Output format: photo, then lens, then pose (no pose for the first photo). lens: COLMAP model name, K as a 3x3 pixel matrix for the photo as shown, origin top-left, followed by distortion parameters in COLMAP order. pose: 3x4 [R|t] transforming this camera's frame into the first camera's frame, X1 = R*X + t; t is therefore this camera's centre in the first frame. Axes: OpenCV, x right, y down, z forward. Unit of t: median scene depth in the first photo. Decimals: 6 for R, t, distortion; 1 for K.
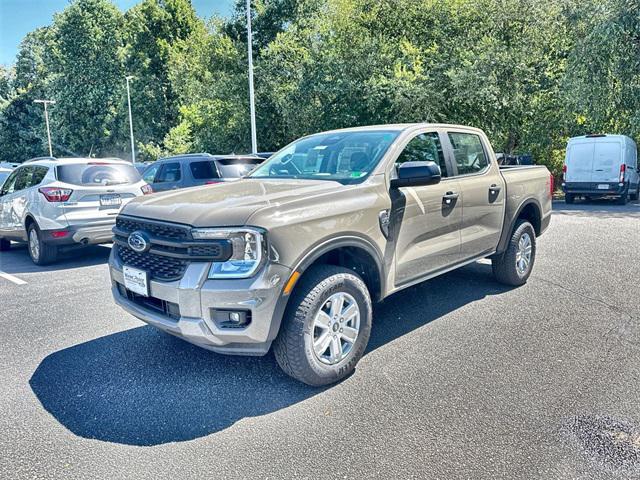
lens RADIAL K [[451.4, 0, 324.1], [0, 451.4, 244.3], [0, 0, 1]] dist [0.031257, -0.042019]
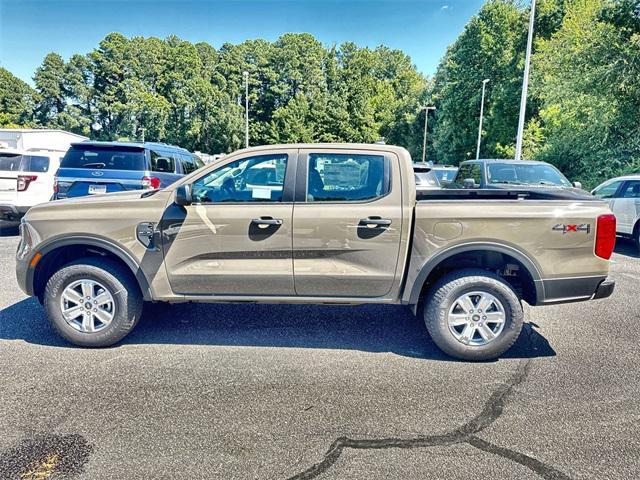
lens RADIAL K [[451.4, 0, 317.5], [0, 451.4, 239.6], [0, 0, 1]] dist [0.031257, -0.042019]
pose [[0.667218, 0.154695, -0.728622, 1.326777], [-0.160611, 0.985064, 0.062065, -0.183418], [0.727341, 0.075614, 0.682098, 0.544881]]
